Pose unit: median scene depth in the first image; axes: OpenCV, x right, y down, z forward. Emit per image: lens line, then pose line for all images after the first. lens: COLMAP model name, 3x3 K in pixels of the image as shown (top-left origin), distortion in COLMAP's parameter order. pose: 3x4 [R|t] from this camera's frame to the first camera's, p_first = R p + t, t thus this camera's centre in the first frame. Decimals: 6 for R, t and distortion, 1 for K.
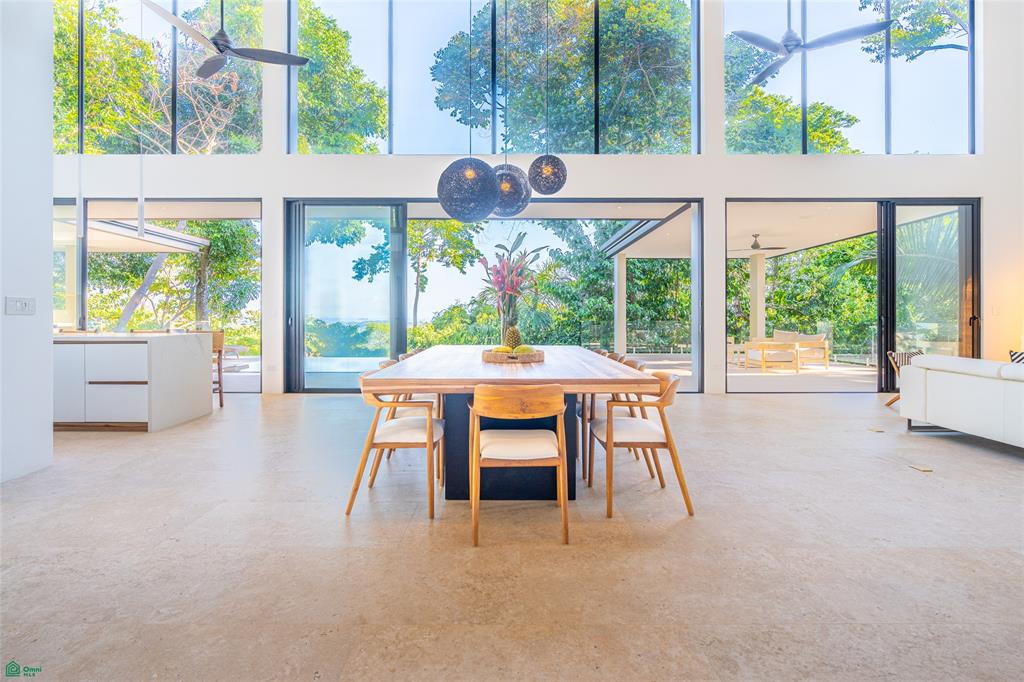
lens RADIAL K [[495.2, 0, 512.0], [0, 495.2, 302.6], [0, 0, 1]] dist [-0.005126, -0.000033]
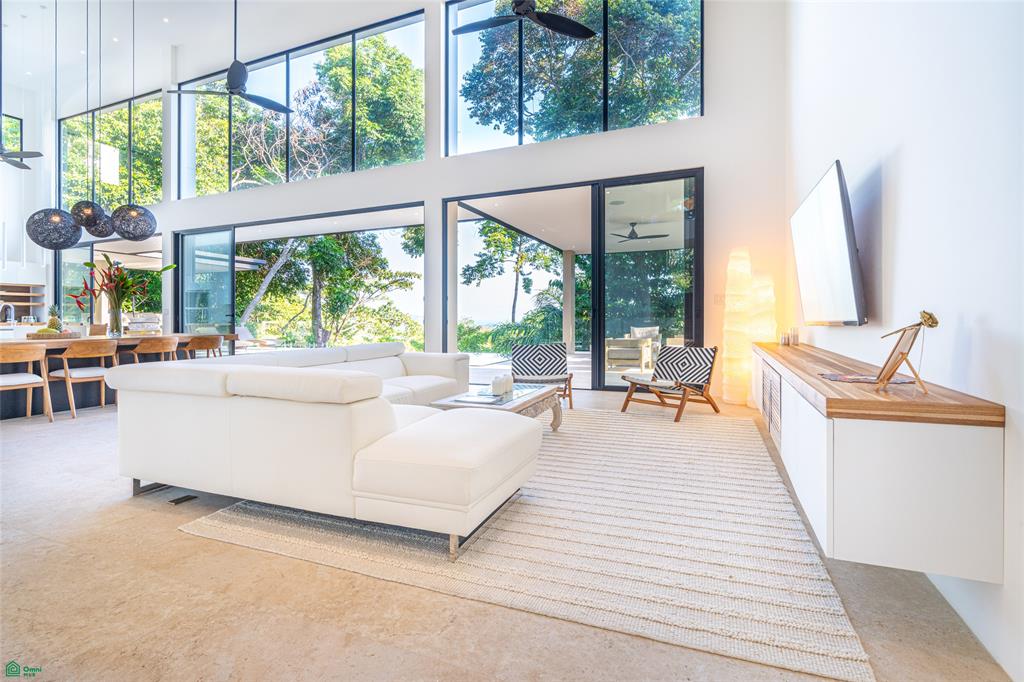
lens RADIAL K [[495.2, 0, 512.0], [0, 495.2, 302.6], [0, 0, 1]] dist [-0.005126, -0.000033]
pose [[0.918345, -0.016080, -0.395454, 0.617069], [0.013639, 0.999867, -0.008983, 0.015743], [0.395546, 0.002855, 0.918442, 0.052101]]
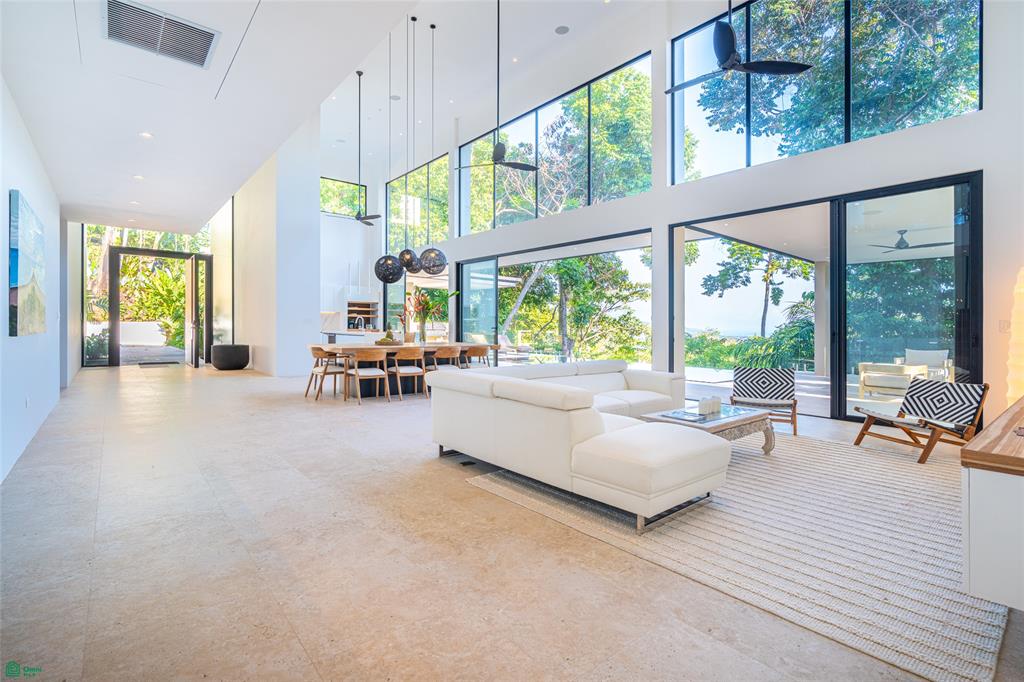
lens RADIAL K [[486.9, 0, 507.7], [0, 486.9, 322.5], [0, 0, 1]] dist [-0.000775, 0.000921]
pose [[0.623638, 0.002567, -0.781709, 0.675000], [0.006441, 0.999944, 0.008422, 0.000364], [0.781687, -0.010287, 0.623586, 0.007682]]
